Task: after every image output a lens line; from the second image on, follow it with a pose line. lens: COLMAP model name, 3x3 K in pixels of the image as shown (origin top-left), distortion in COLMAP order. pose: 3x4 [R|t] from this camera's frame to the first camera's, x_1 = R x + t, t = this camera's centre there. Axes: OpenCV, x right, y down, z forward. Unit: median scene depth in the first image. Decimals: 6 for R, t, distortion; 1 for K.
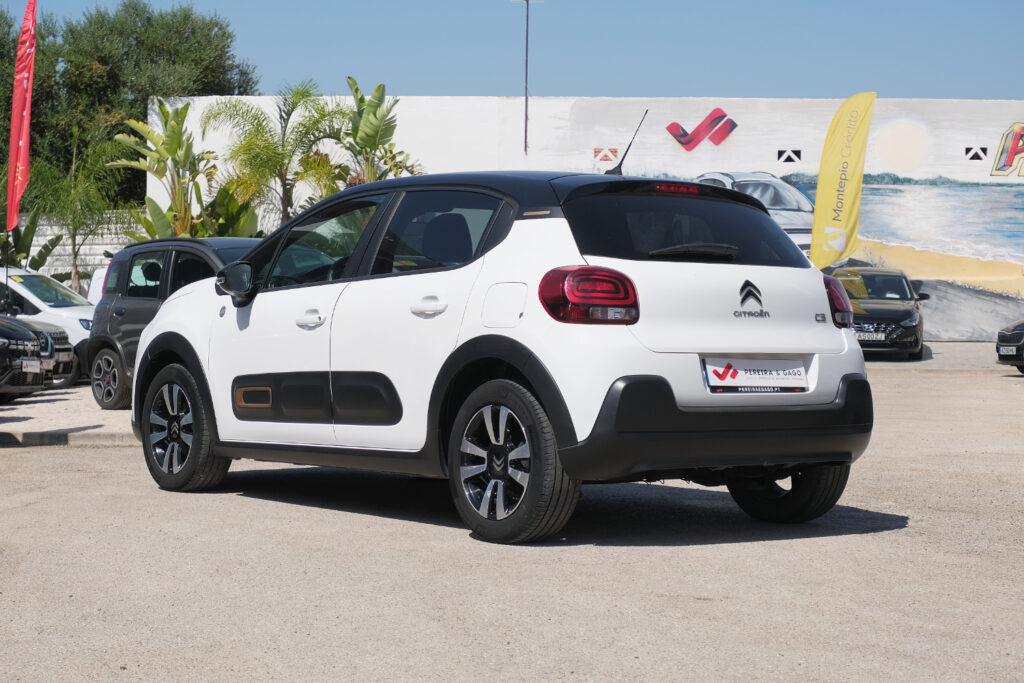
lens RADIAL K [[1926.5, 0, 514.3], [0, 1926.5, 345.1], [0, 0, 1]] dist [-0.125809, 0.000000]
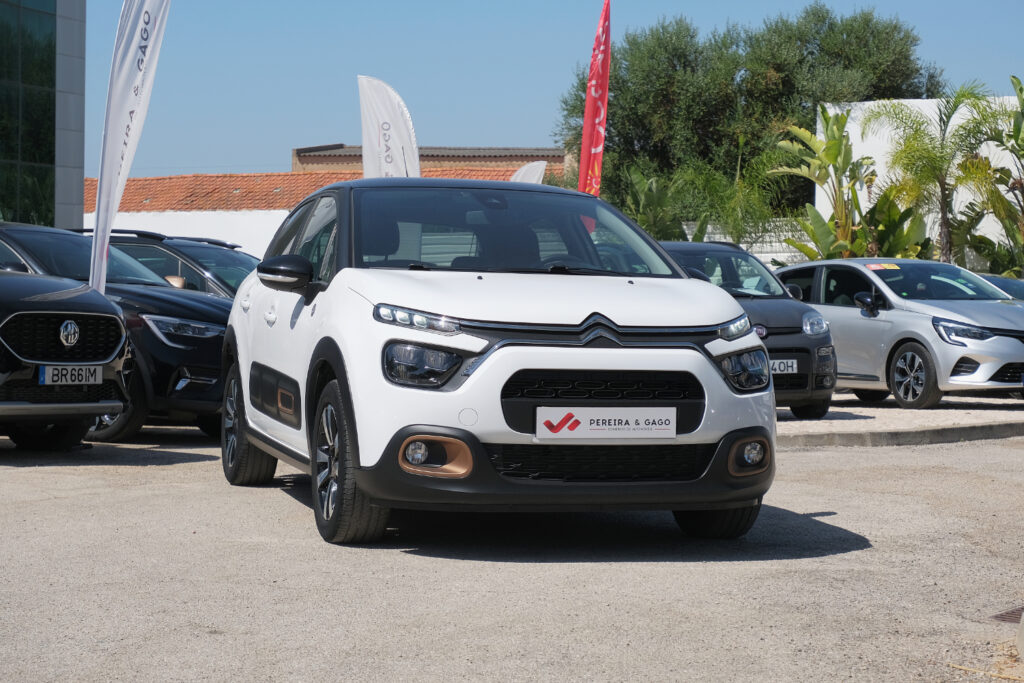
lens RADIAL K [[1926.5, 0, 516.5], [0, 1926.5, 342.3], [0, 0, 1]] dist [-0.125809, 0.000000]
pose [[0.910122, 0.012475, -0.414153, 0.084371], [-0.015330, 0.999876, -0.003570, -0.000187], [0.414057, 0.009598, 0.910200, 0.036970]]
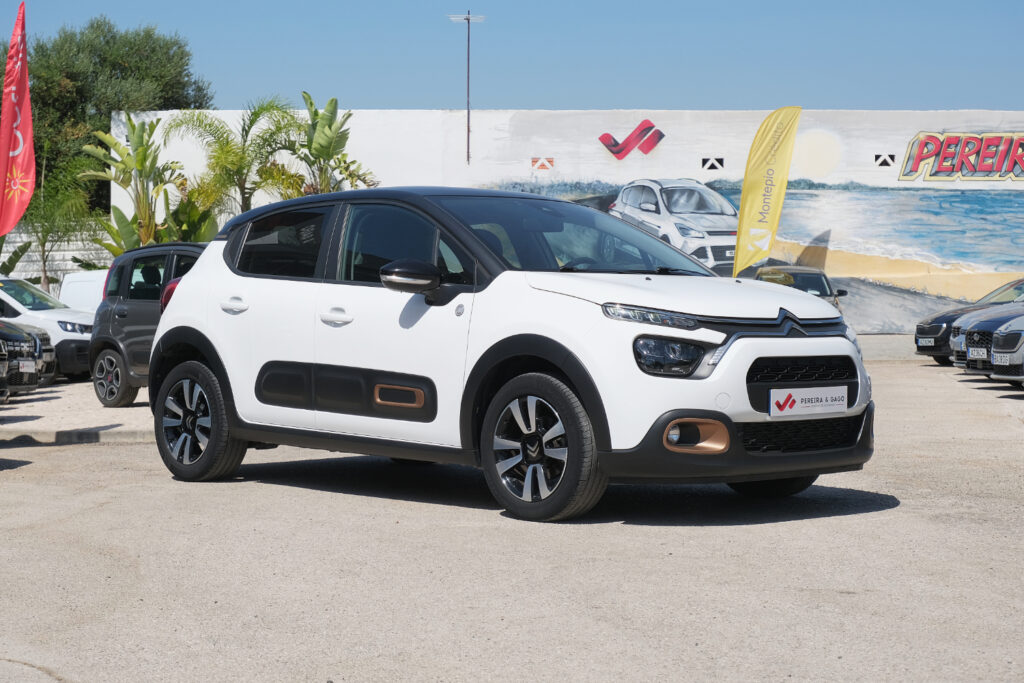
lens RADIAL K [[1771.1, 0, 512.1], [0, 1771.1, 340.0], [0, 0, 1]] dist [-0.087327, 0.000000]
pose [[0.998829, -0.009669, 0.047394, -0.017968], [0.009678, 0.999953, 0.000036, -0.000476], [-0.047392, 0.000423, 0.998876, 0.012090]]
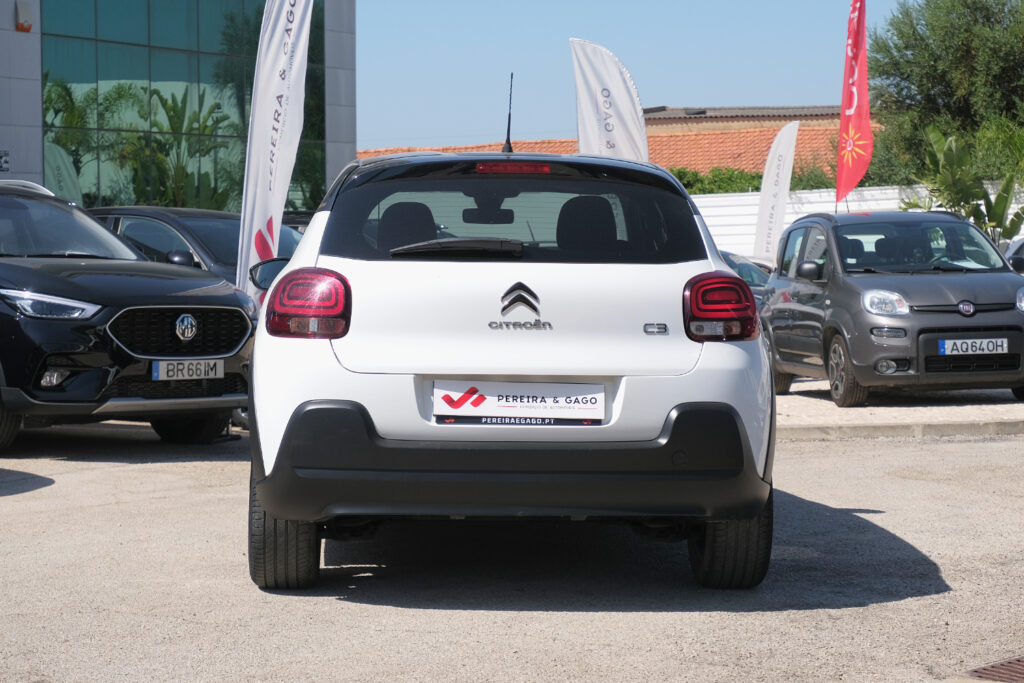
lens RADIAL K [[1926.5, 0, 508.8], [0, 1926.5, 336.2], [0, 0, 1]] dist [-0.125809, 0.000000]
pose [[0.819872, 0.012143, -0.572418, 0.103242], [-0.004025, 0.999873, 0.015446, -0.004278], [0.572532, -0.010359, 0.819817, 0.062455]]
